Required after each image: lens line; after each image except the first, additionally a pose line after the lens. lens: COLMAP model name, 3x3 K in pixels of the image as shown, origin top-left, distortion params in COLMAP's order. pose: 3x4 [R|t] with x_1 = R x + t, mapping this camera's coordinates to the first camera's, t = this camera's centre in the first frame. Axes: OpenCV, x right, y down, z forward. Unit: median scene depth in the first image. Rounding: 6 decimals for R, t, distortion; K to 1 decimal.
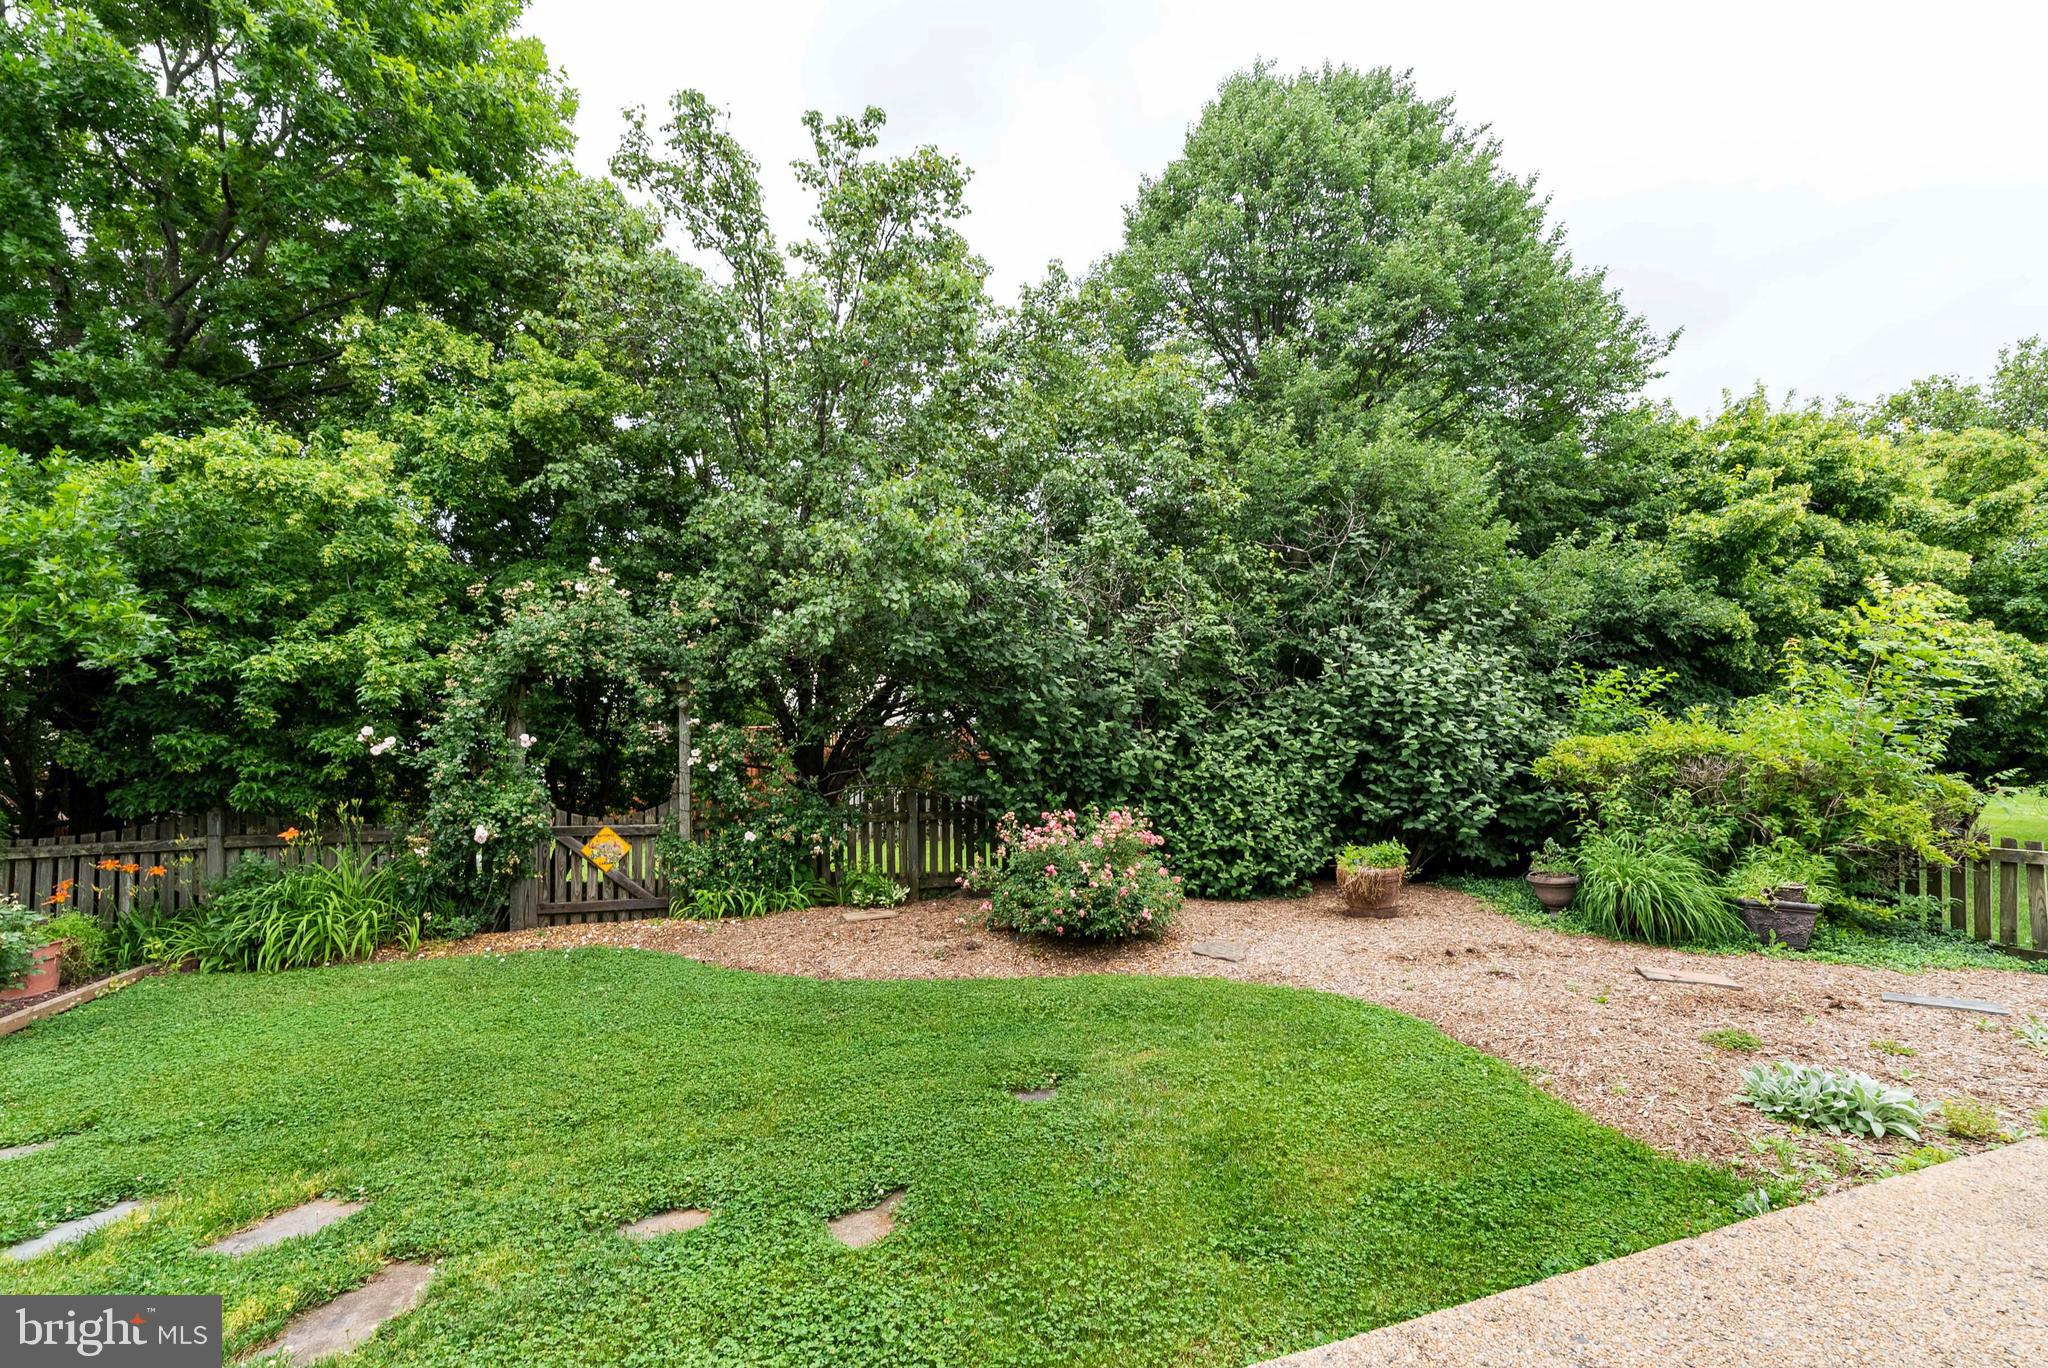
lens RADIAL K [[834.0, 0, 1023.3], [0, 834.0, 689.8], [0, 0, 1]] dist [-0.000457, -0.000018]
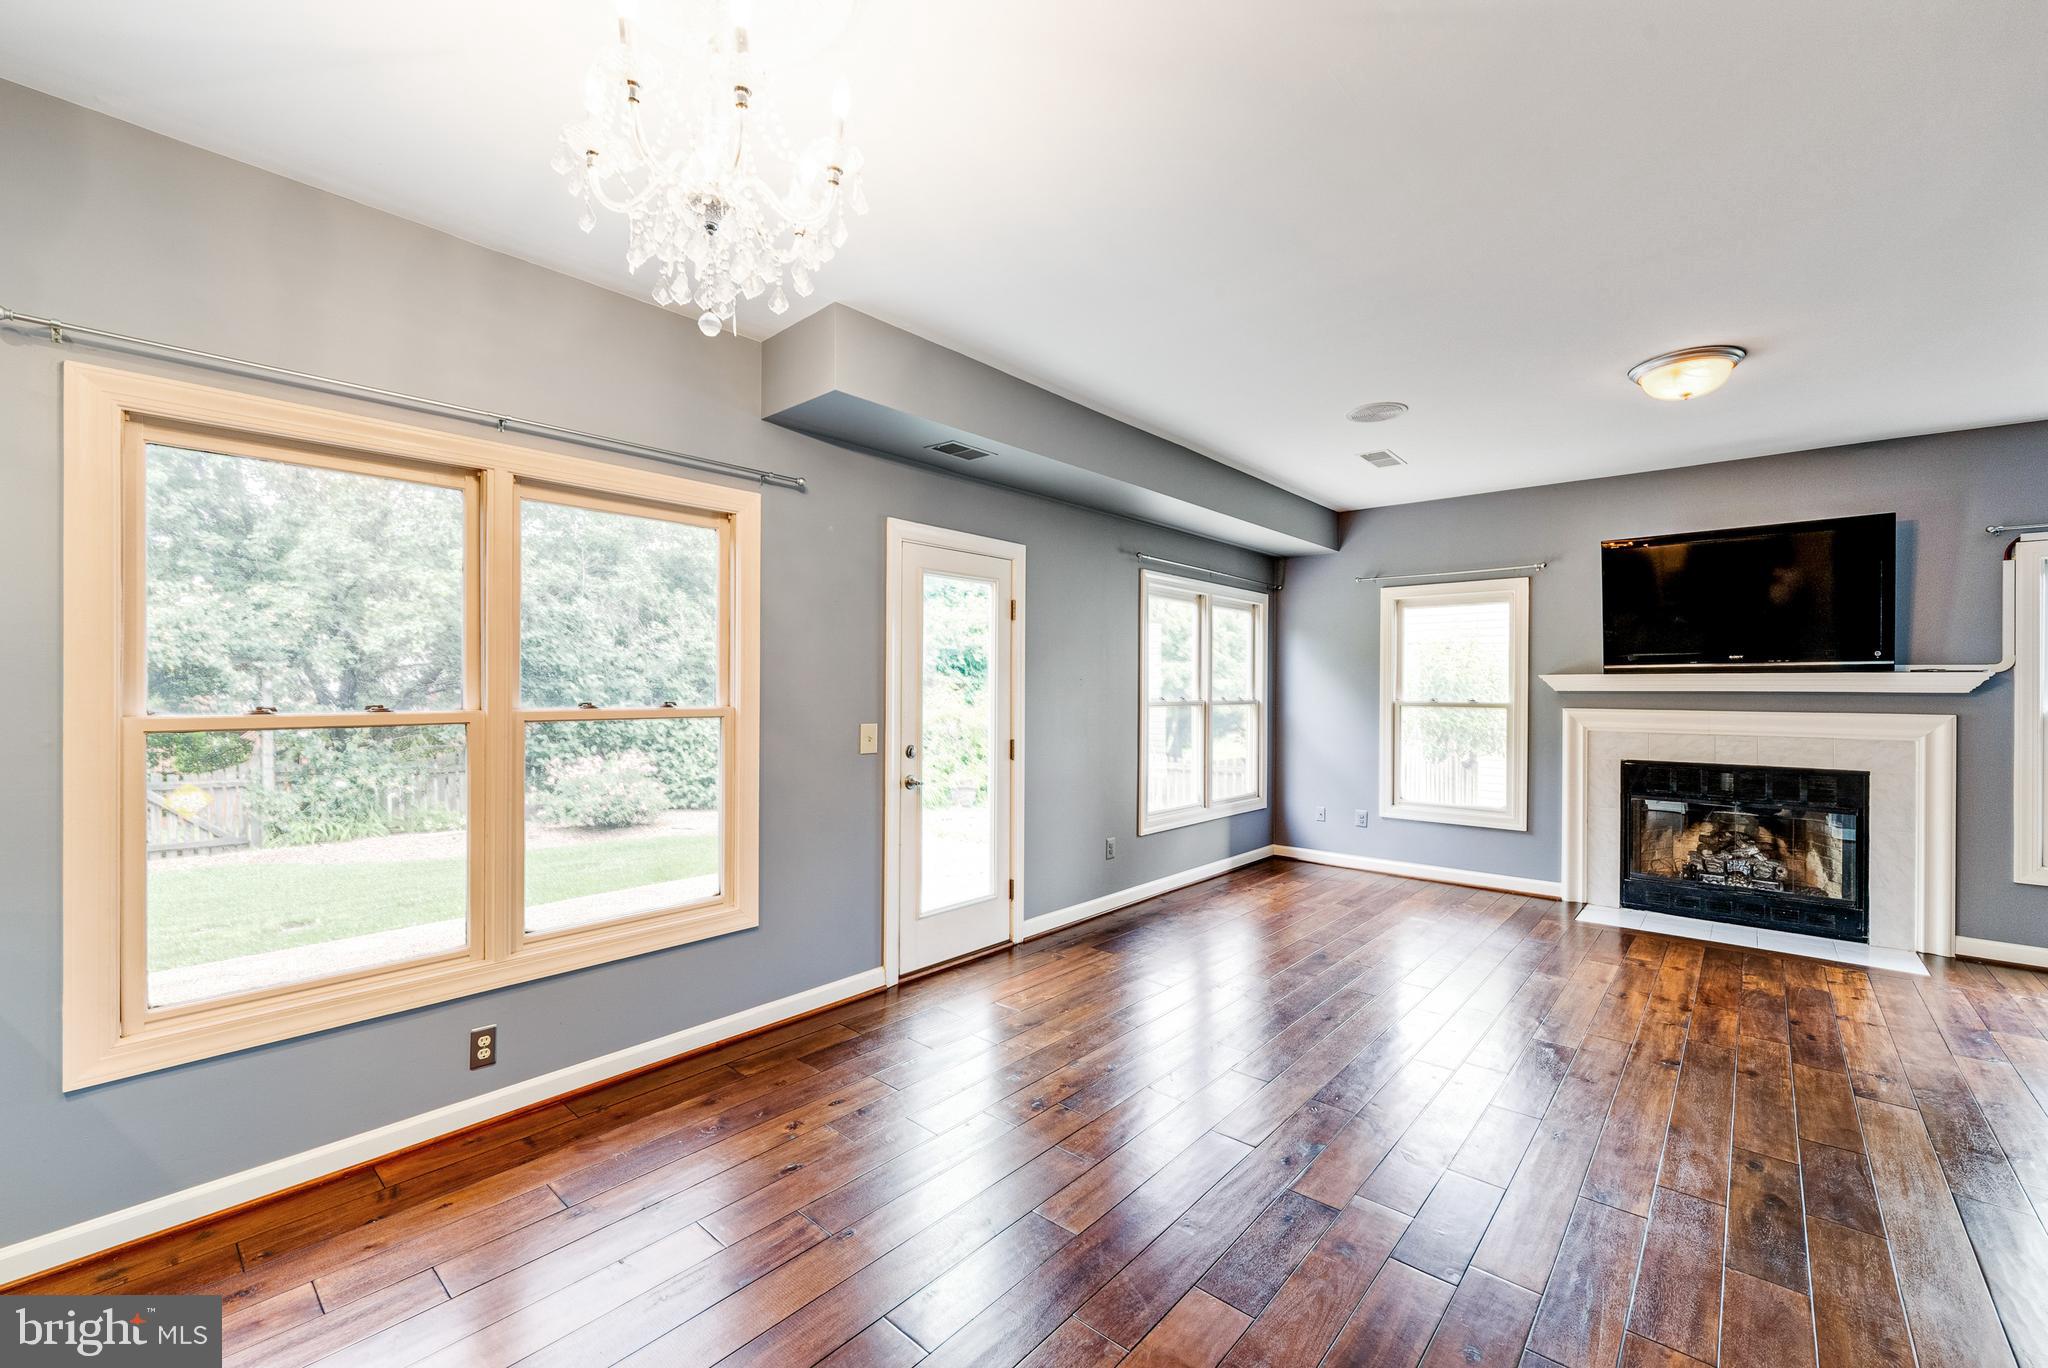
lens RADIAL K [[834.0, 0, 1023.3], [0, 834.0, 689.8], [0, 0, 1]] dist [-0.000457, -0.000018]
pose [[0.867444, 0.009073, 0.497452, -0.032010], [-0.024427, 0.999405, 0.024367, -0.040568], [-0.496934, -0.033288, 0.867149, -0.746374]]
